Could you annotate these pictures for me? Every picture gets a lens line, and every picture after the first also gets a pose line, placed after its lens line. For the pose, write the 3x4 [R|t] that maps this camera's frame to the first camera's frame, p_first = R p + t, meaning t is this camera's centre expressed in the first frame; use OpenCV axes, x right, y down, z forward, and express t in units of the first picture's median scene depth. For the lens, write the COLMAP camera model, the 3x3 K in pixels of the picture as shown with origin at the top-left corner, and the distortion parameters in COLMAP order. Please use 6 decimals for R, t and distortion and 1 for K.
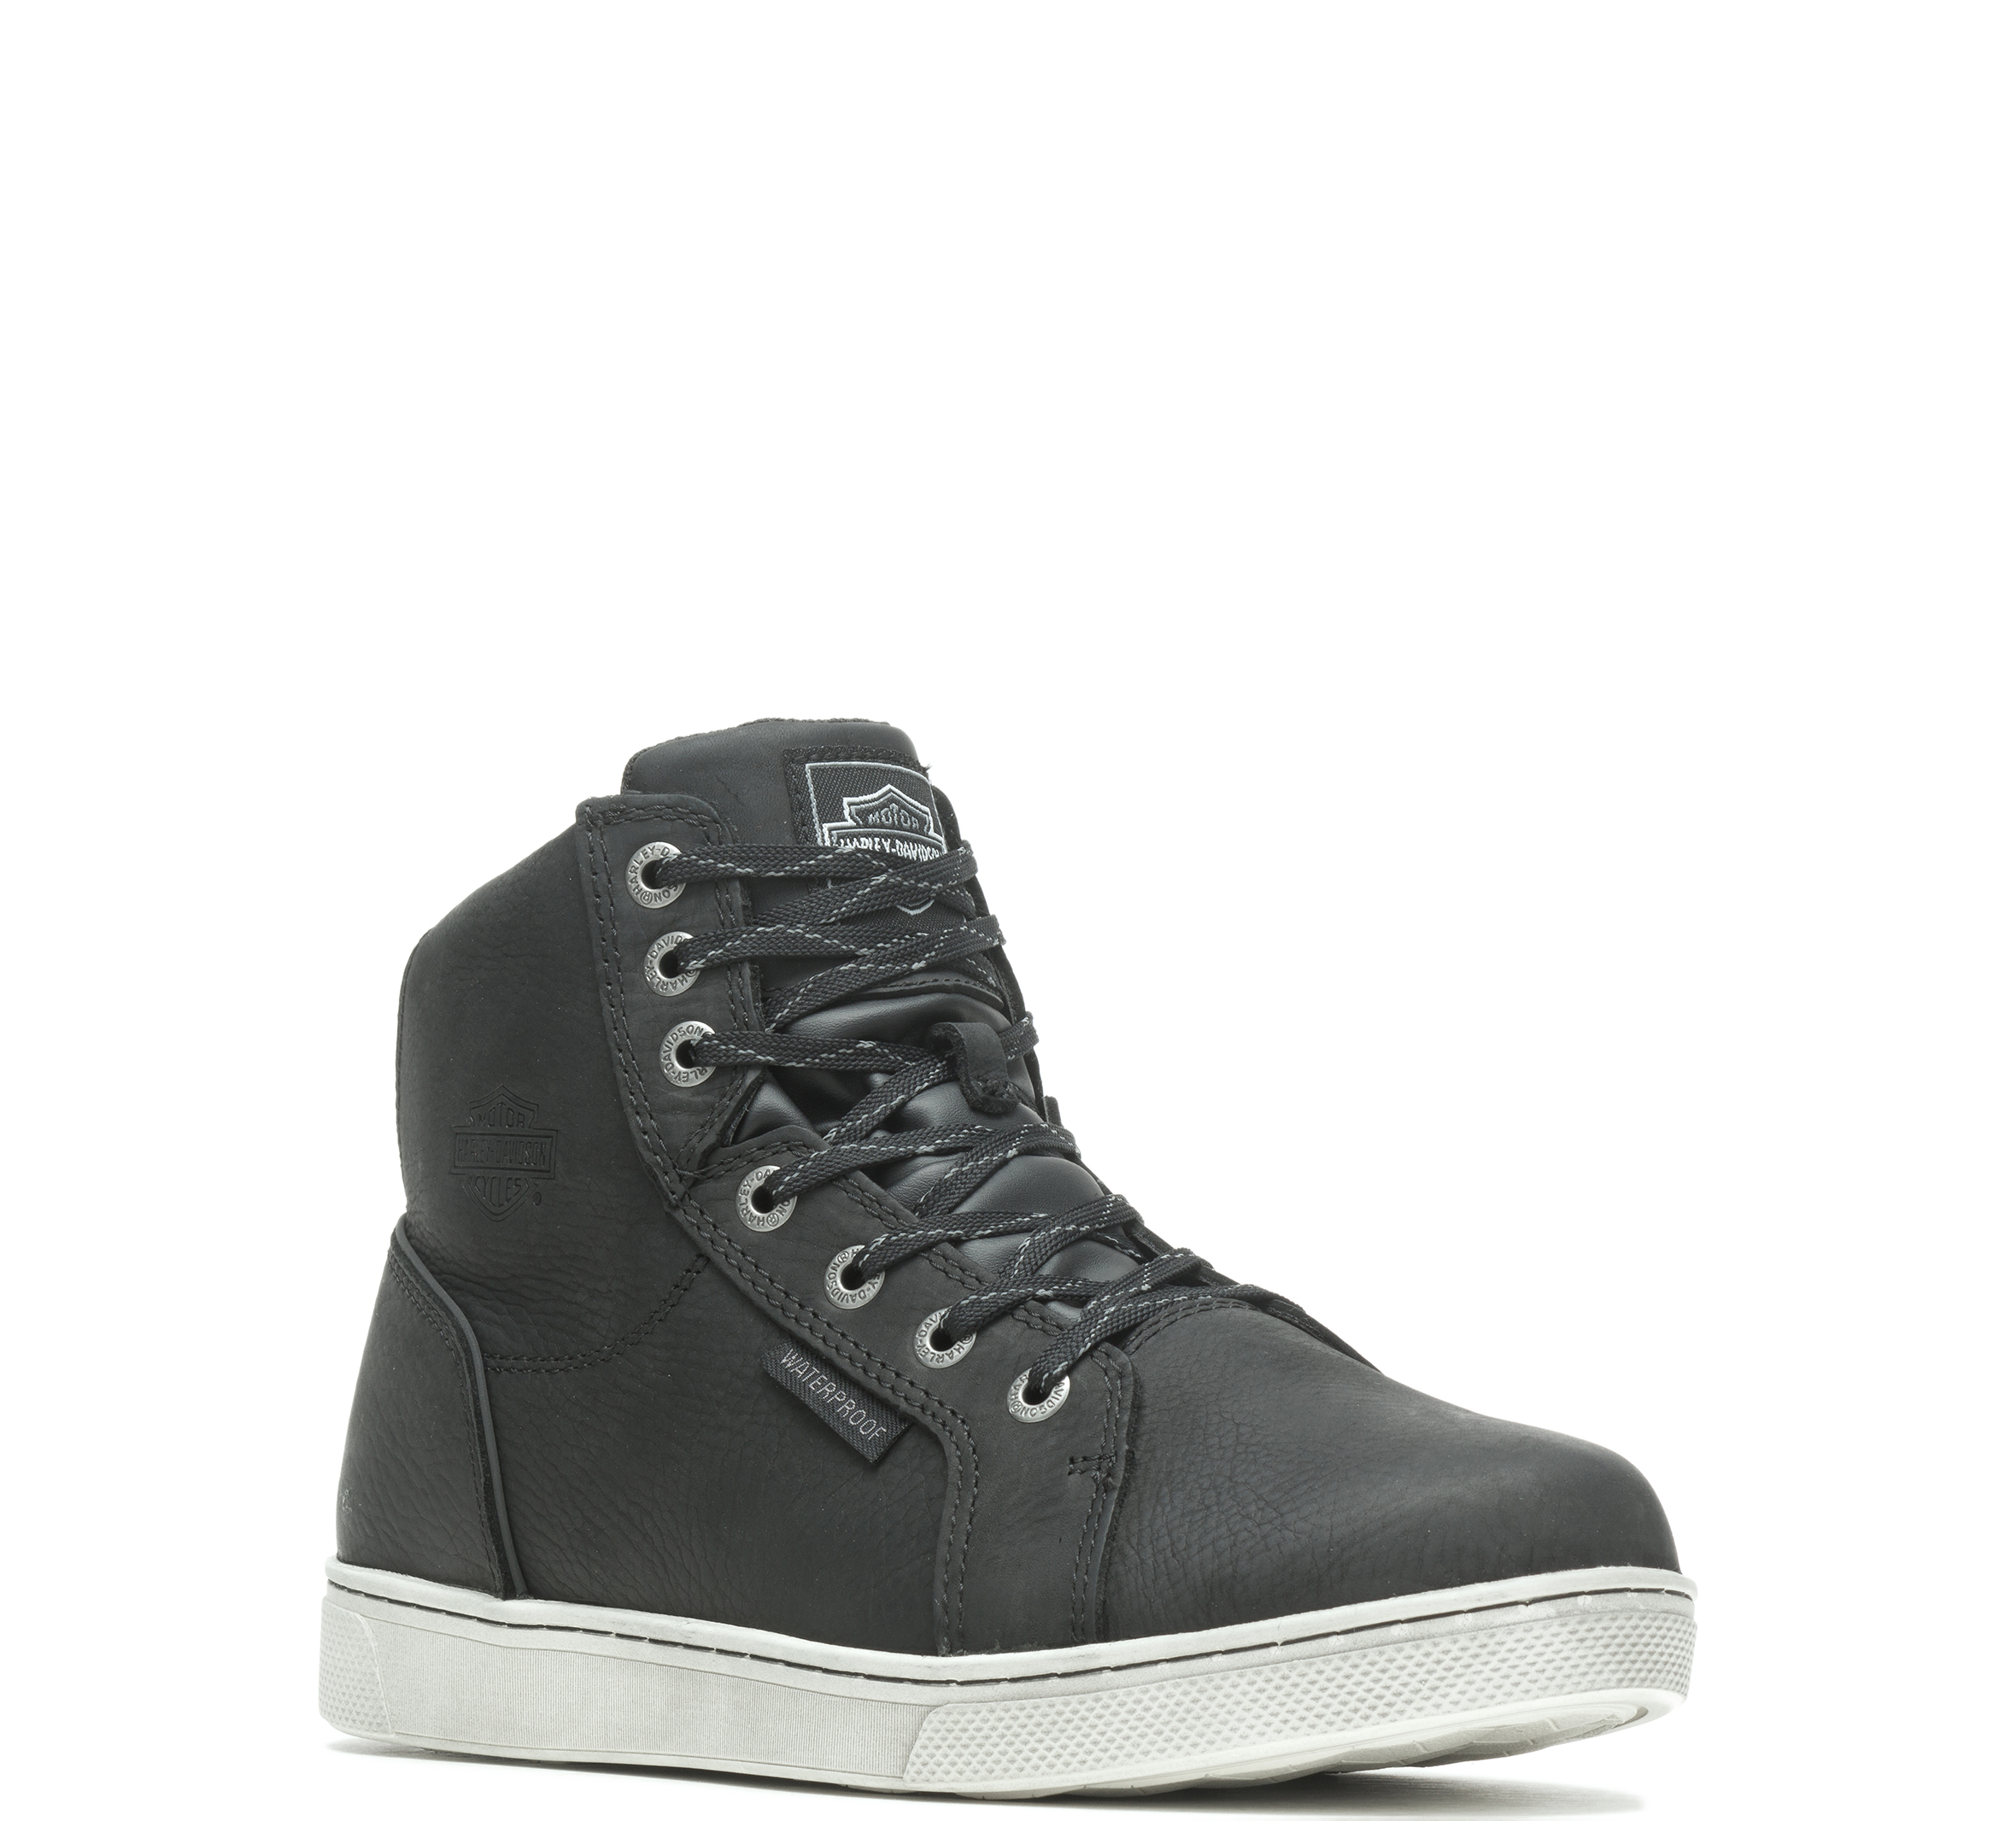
lens RADIAL K [[10303.8, 0, 1008.0], [0, 10303.8, 910.5], [0, 0, 1]] dist [0.271687, 11.396824]
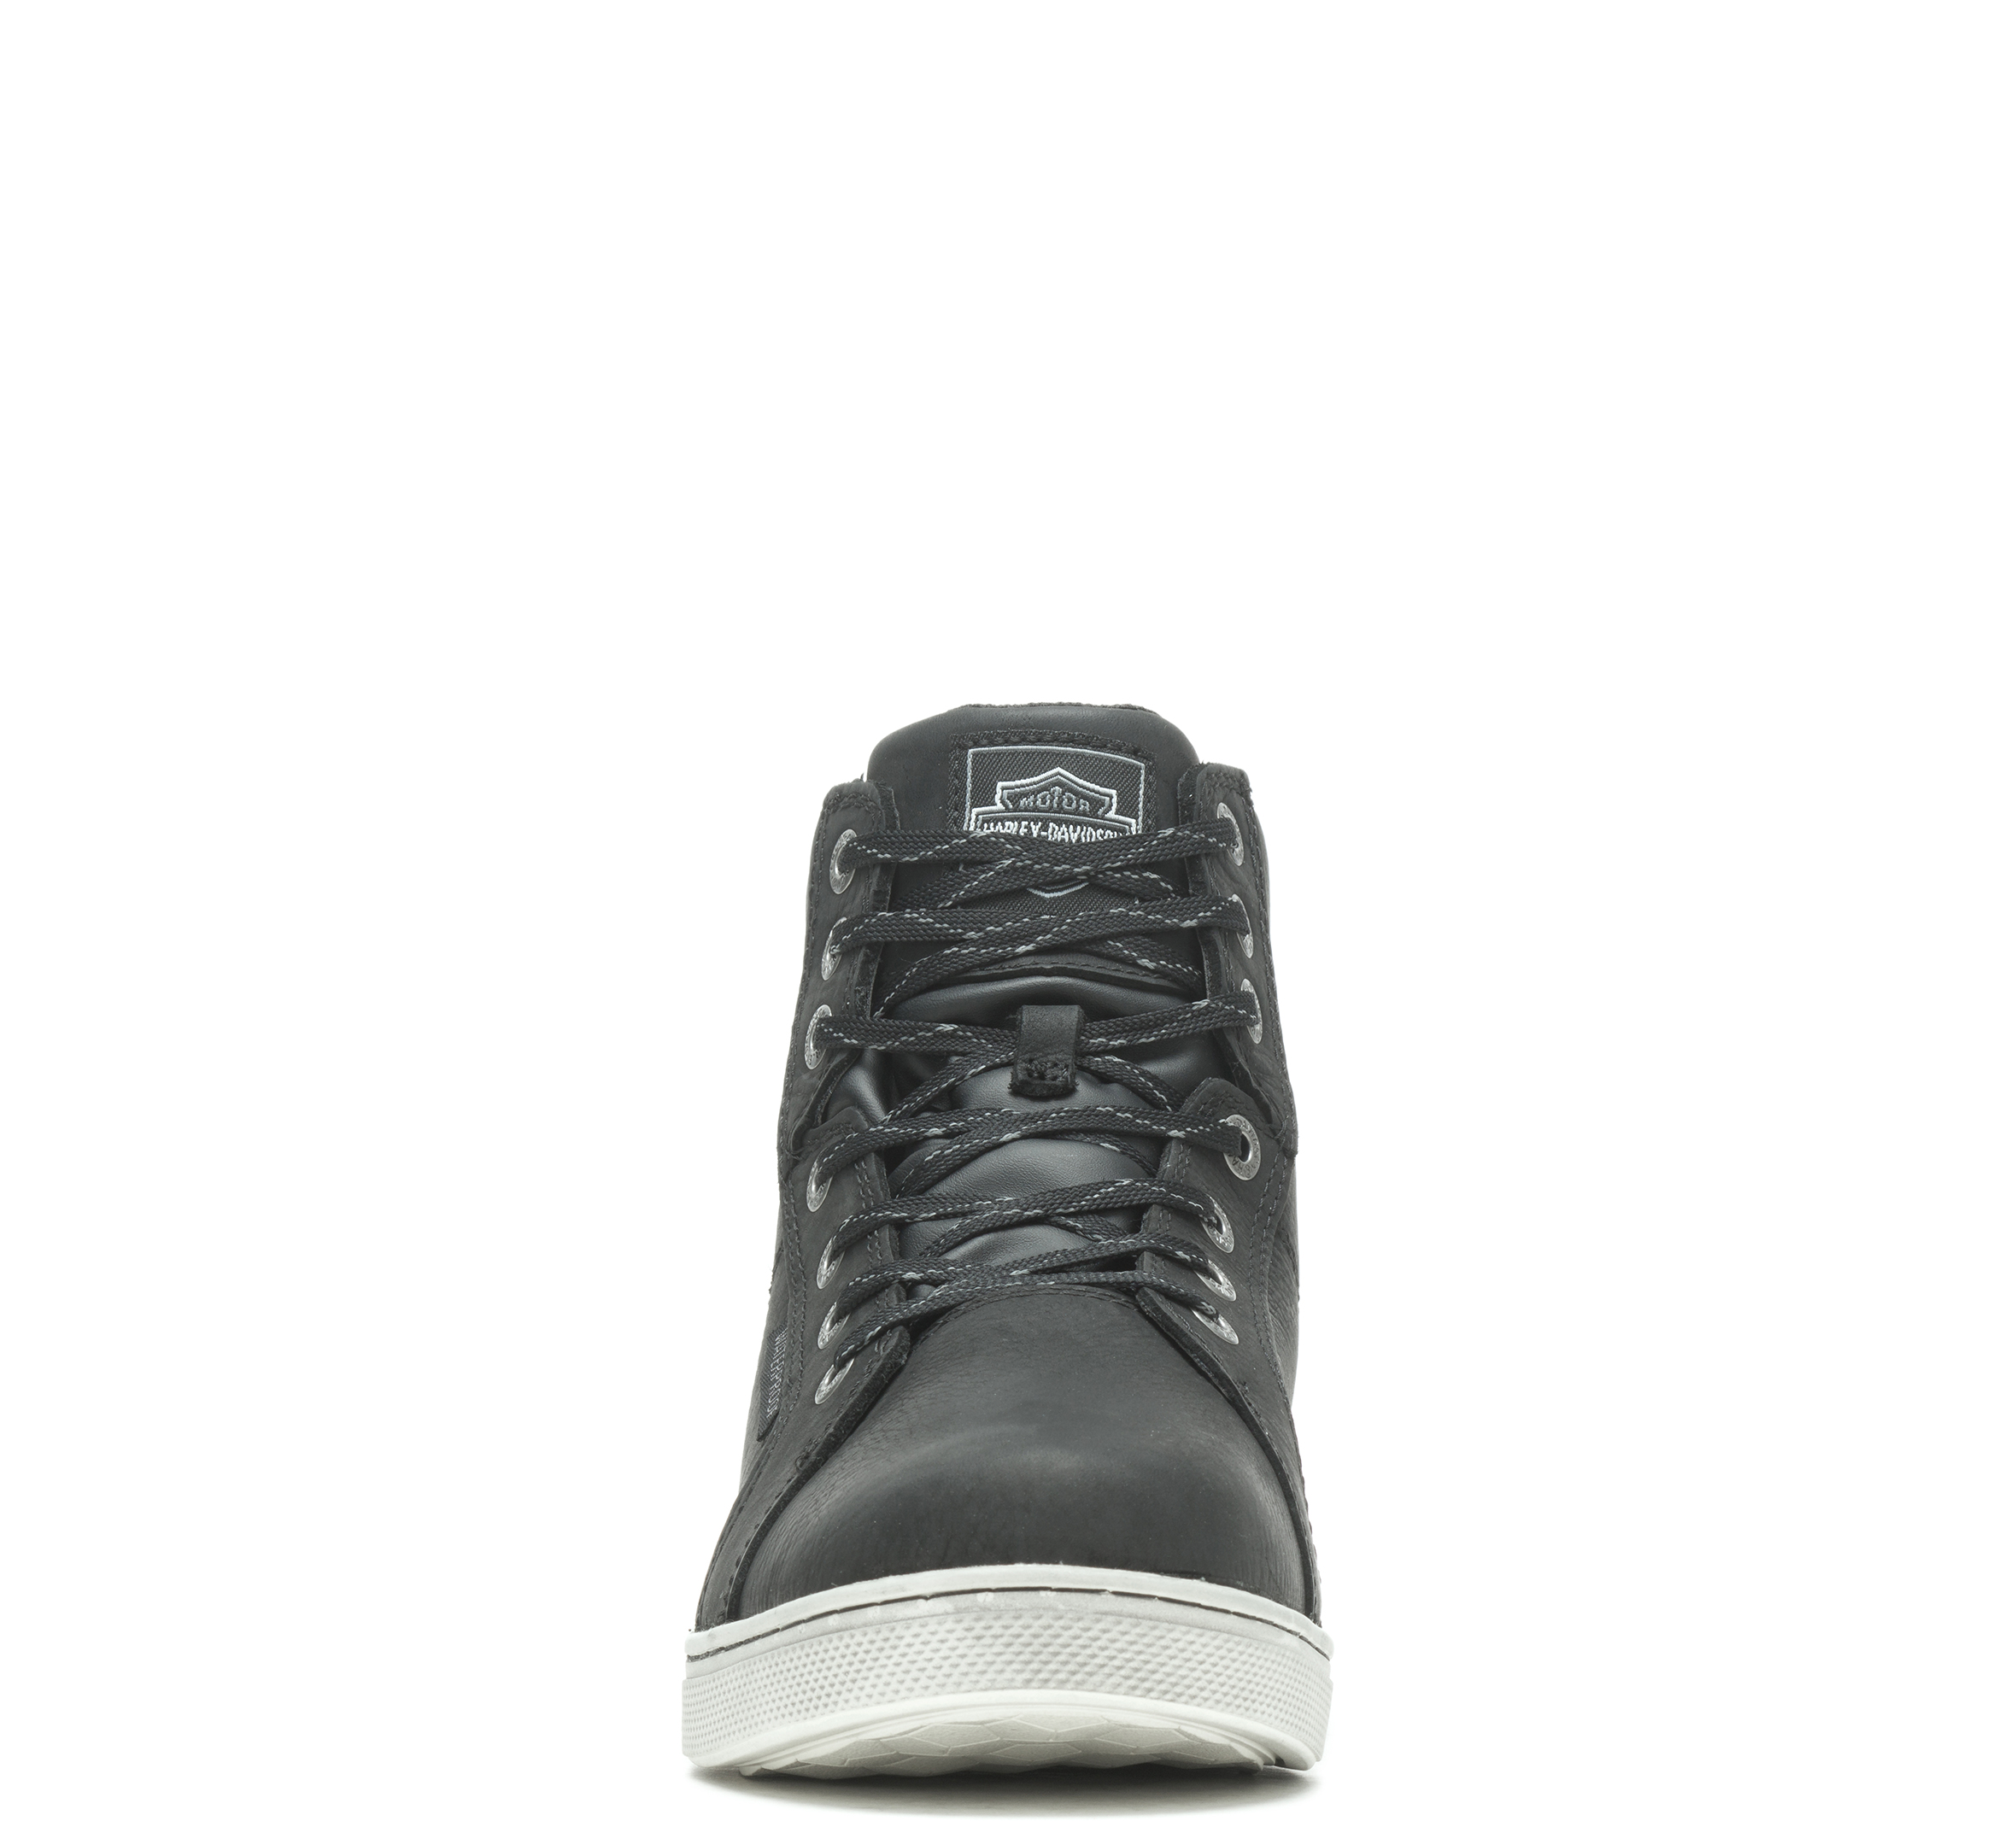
lens RADIAL K [[10303.8, 0, 1008.0], [0, 10303.8, 910.5], [0, 0, 1]] dist [0.271687, 11.396824]
pose [[0.705847, -0.009199, -0.708304, 0.739336], [0.012751, 0.999919, -0.000280, 0.002000], [0.708249, -0.008834, 0.705907, 0.307811]]
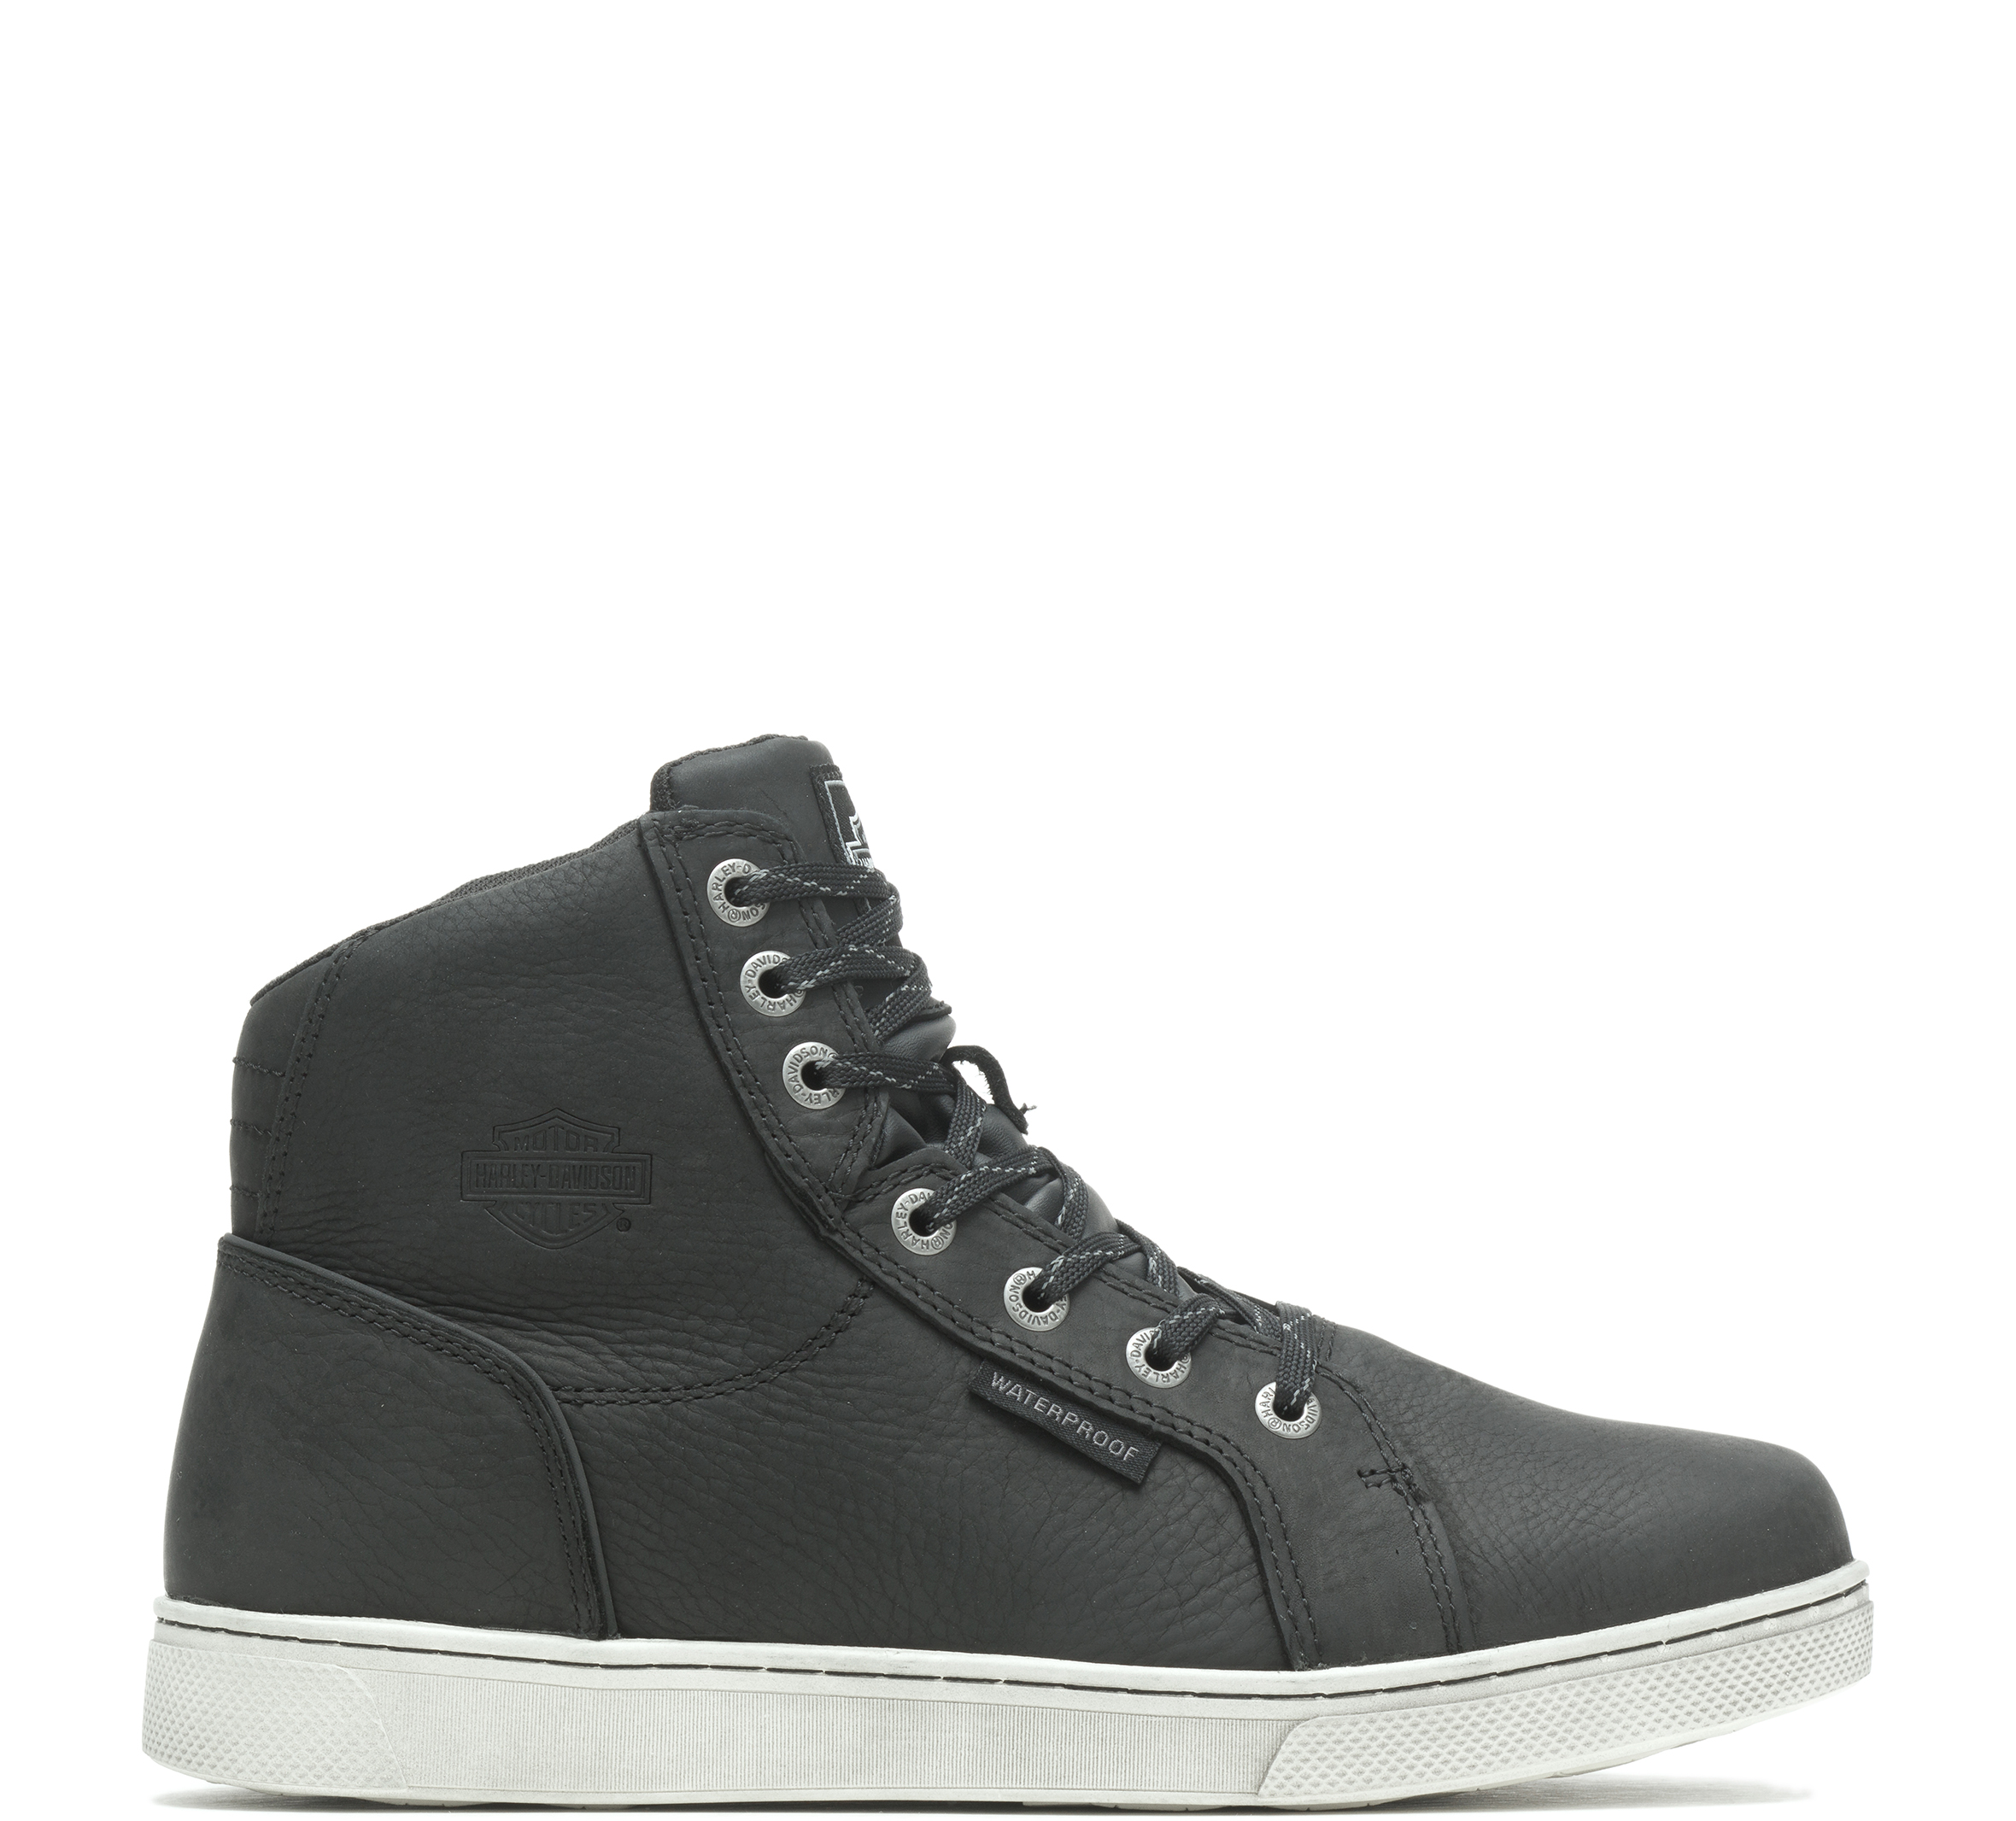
lens RADIAL K [[10303.8, 0, 1008.0], [0, 10303.8, 910.5], [0, 0, 1]] dist [0.271687, 11.396824]
pose [[0.704883, 0.012104, 0.709220, -0.750120], [-0.009738, 0.999925, -0.007388, 0.005545], [-0.709256, -0.001699, 0.704949, 0.308629]]
